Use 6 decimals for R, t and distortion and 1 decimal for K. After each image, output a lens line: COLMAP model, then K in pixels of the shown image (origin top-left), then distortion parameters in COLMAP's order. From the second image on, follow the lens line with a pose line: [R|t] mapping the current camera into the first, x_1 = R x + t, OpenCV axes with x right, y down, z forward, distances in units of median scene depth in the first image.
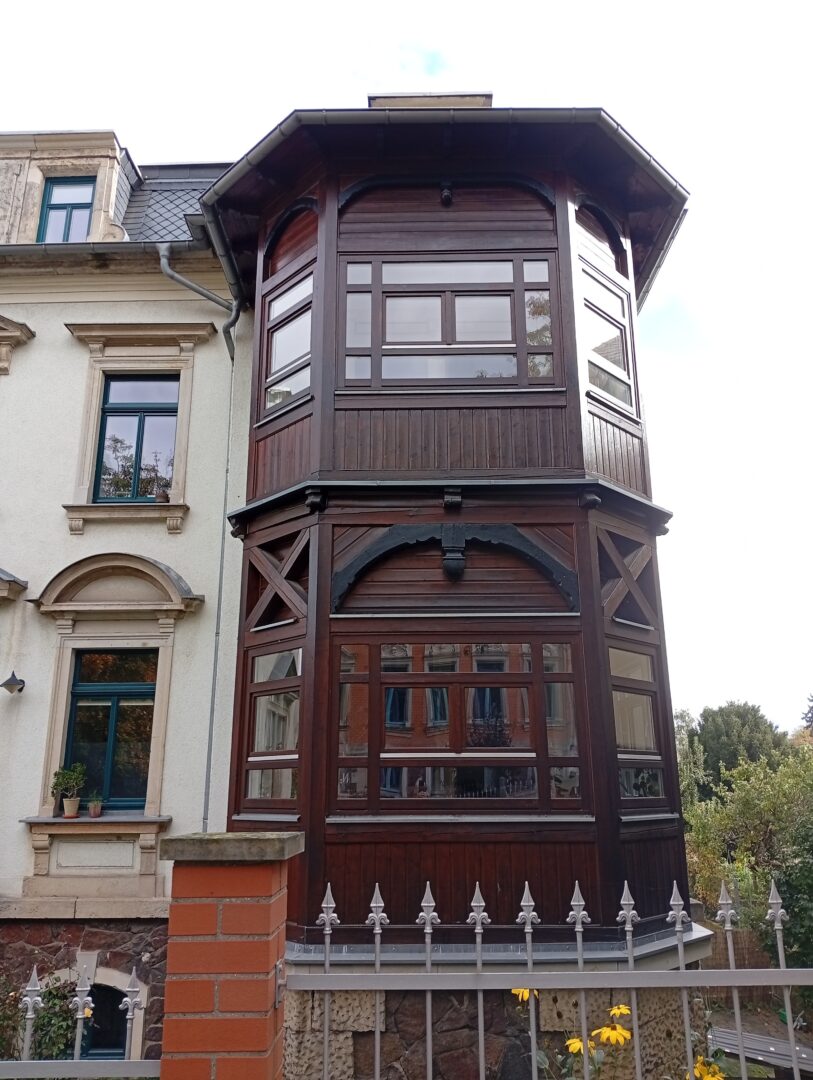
lens RADIAL K [[831.6, 0, 405.2], [0, 831.6, 536.9], [0, 0, 1]] dist [0.070524, -0.156376]
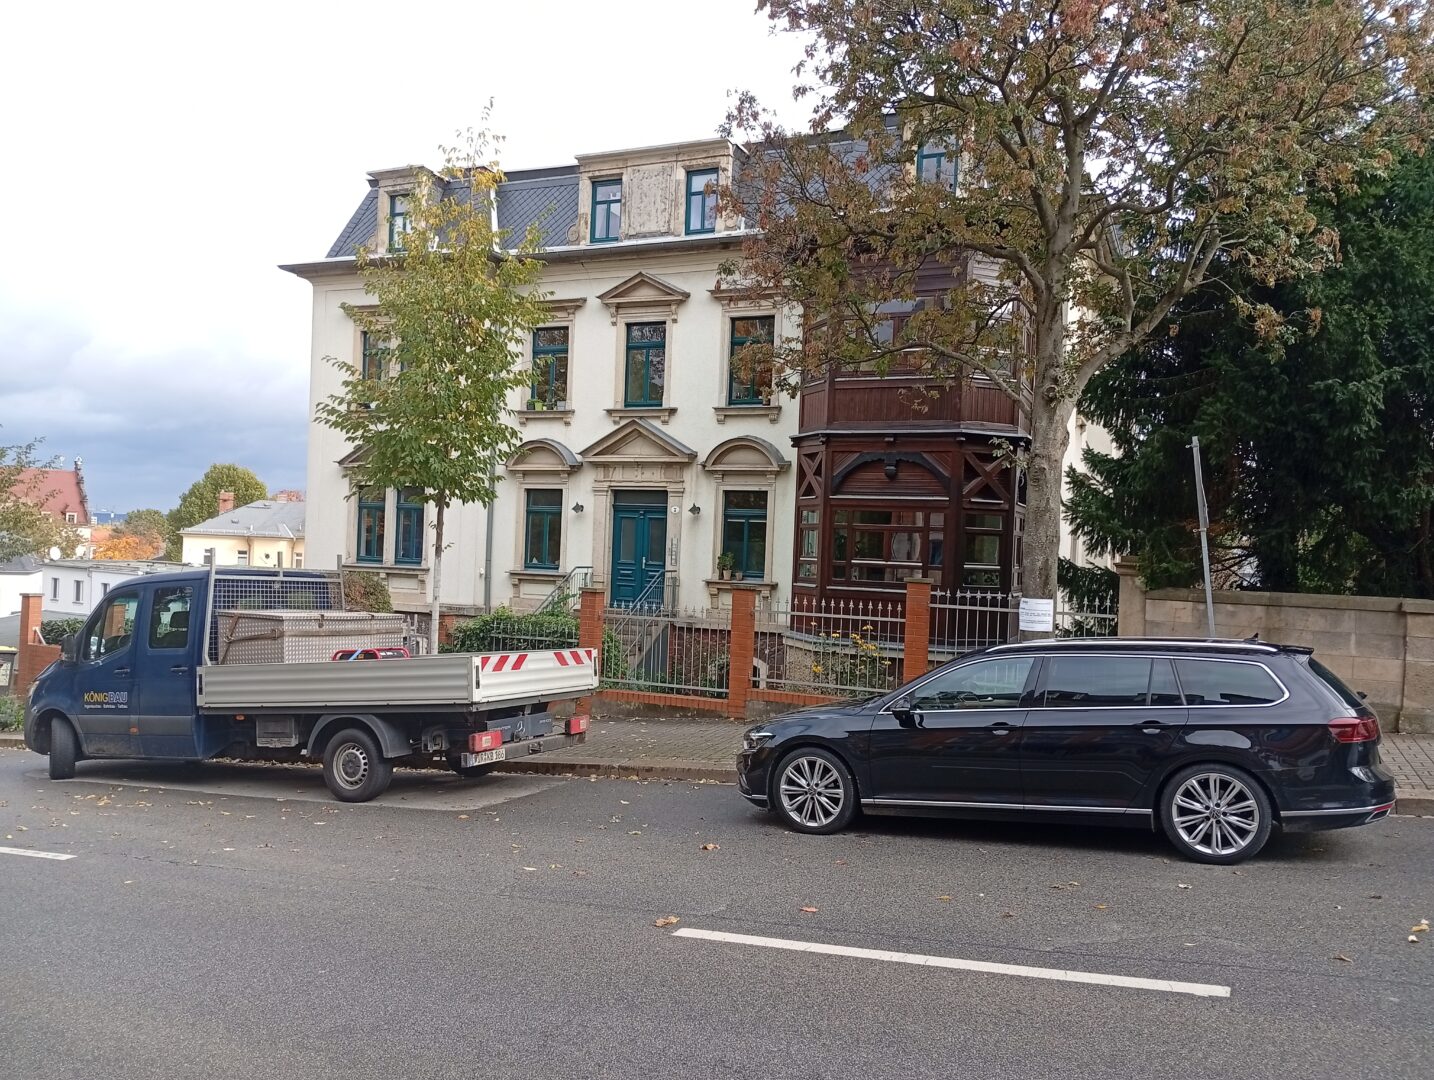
lens RADIAL K [[1090.0, 0, 716.1], [0, 1090.0, 544.6], [0, 0, 1]] dist [0.111572, -0.238211]
pose [[0.920402, 0.040643, -0.388854, 0.518071], [0.068624, 0.962348, 0.263016, -0.382338], [0.384903, -0.268765, 0.882958, -1.133234]]
